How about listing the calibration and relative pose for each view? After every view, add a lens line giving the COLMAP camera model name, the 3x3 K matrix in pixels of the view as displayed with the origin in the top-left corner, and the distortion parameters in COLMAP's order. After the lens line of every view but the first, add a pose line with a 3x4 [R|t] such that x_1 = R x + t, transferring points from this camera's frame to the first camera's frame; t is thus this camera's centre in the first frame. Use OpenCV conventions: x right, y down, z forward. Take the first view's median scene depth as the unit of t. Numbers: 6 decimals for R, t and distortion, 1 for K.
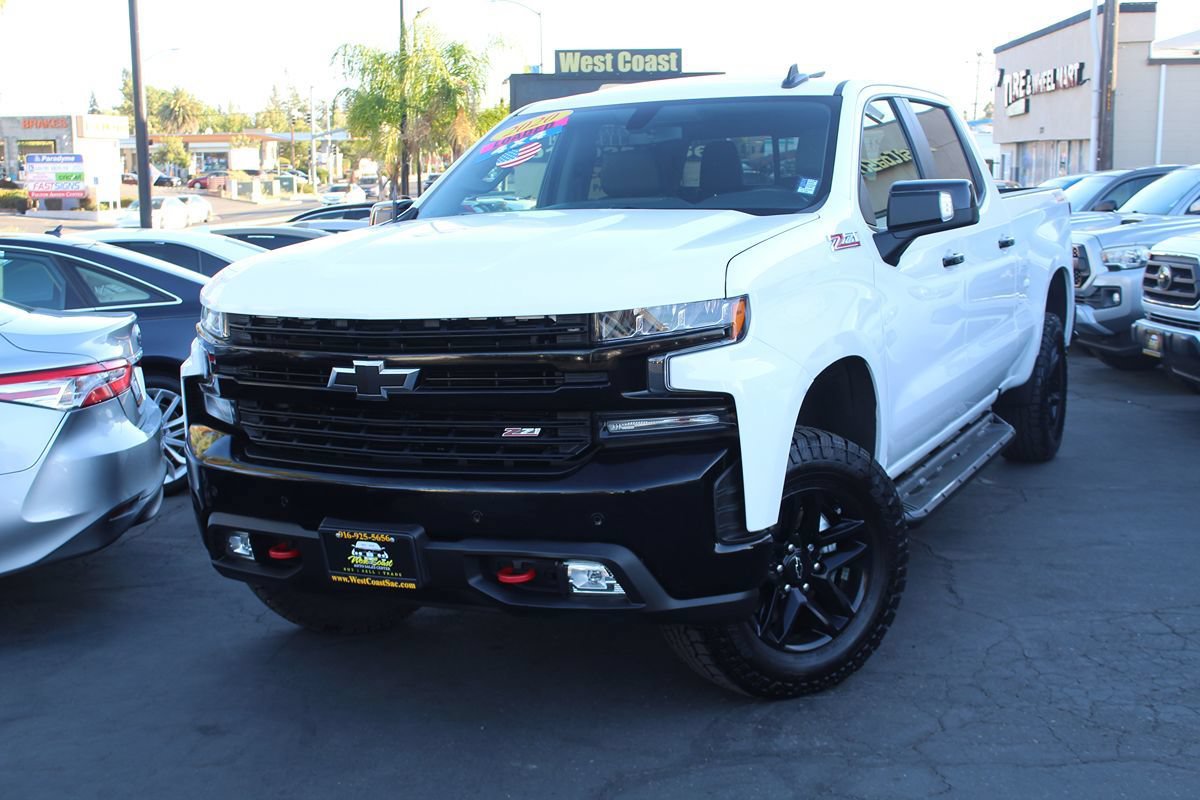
lens RADIAL K [[1413.8, 0, 592.6], [0, 1413.8, 393.7], [0, 0, 1]] dist [-0.033467, 0.010742]
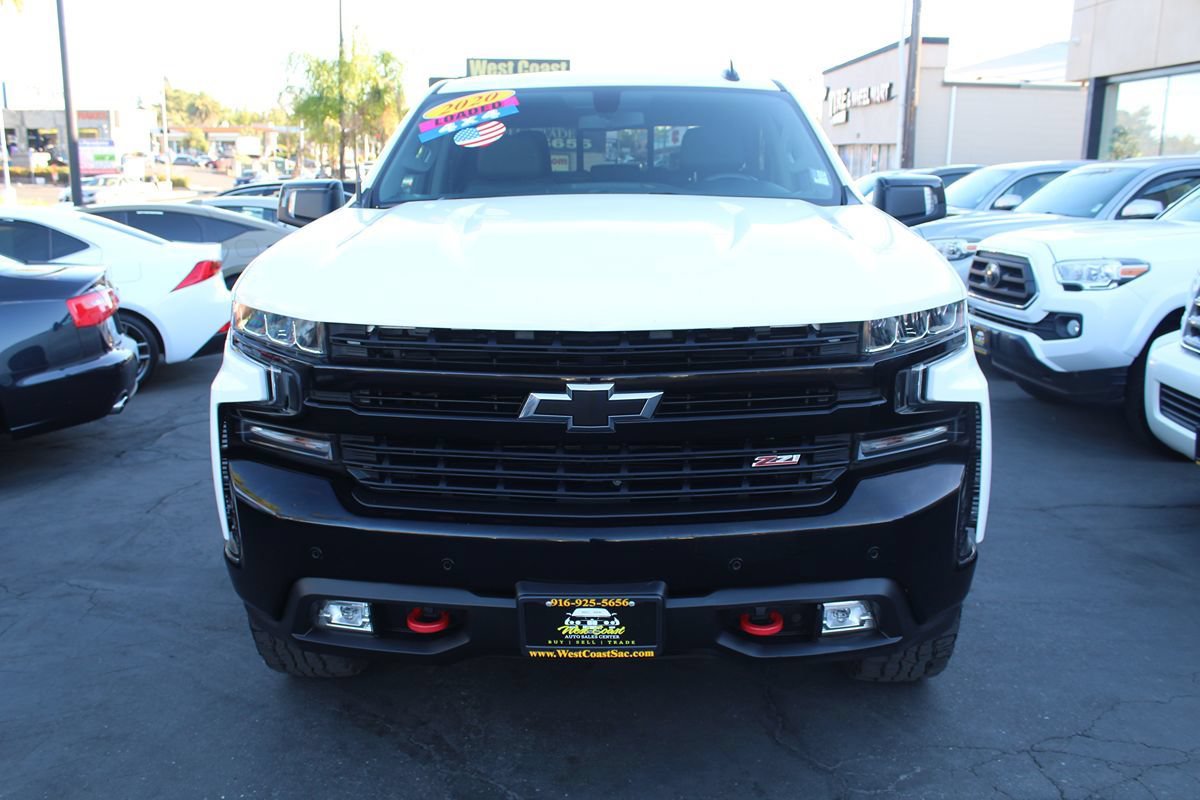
lens RADIAL K [[1002.7, 0, 600.0], [0, 1002.7, 400.0], [0, 0, 1]] dist [-0.060176, 0.001163]
pose [[0.907109, -0.056300, 0.417114, -0.309632], [0.031763, 0.997344, 0.065542, -0.040611], [-0.419696, -0.046205, 0.906488, 0.390006]]
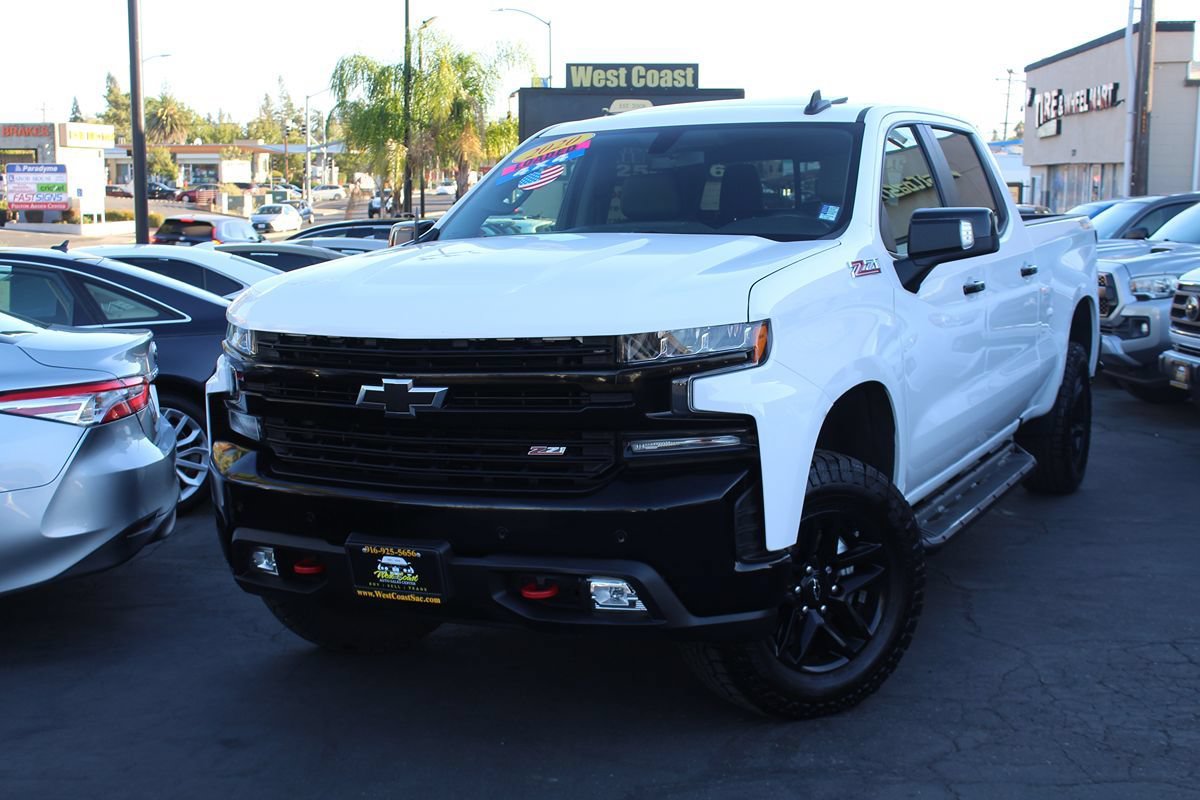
lens RADIAL K [[1492.1, 0, 600.0], [0, 1492.1, 400.0], [0, 0, 1]] dist [-0.017679, 0.002494]
pose [[0.999919, 0.012703, 0.000811, -0.010380], [-0.012689, 0.999795, -0.015757, 0.005514], [-0.001011, 0.015746, 0.999876, -0.061809]]
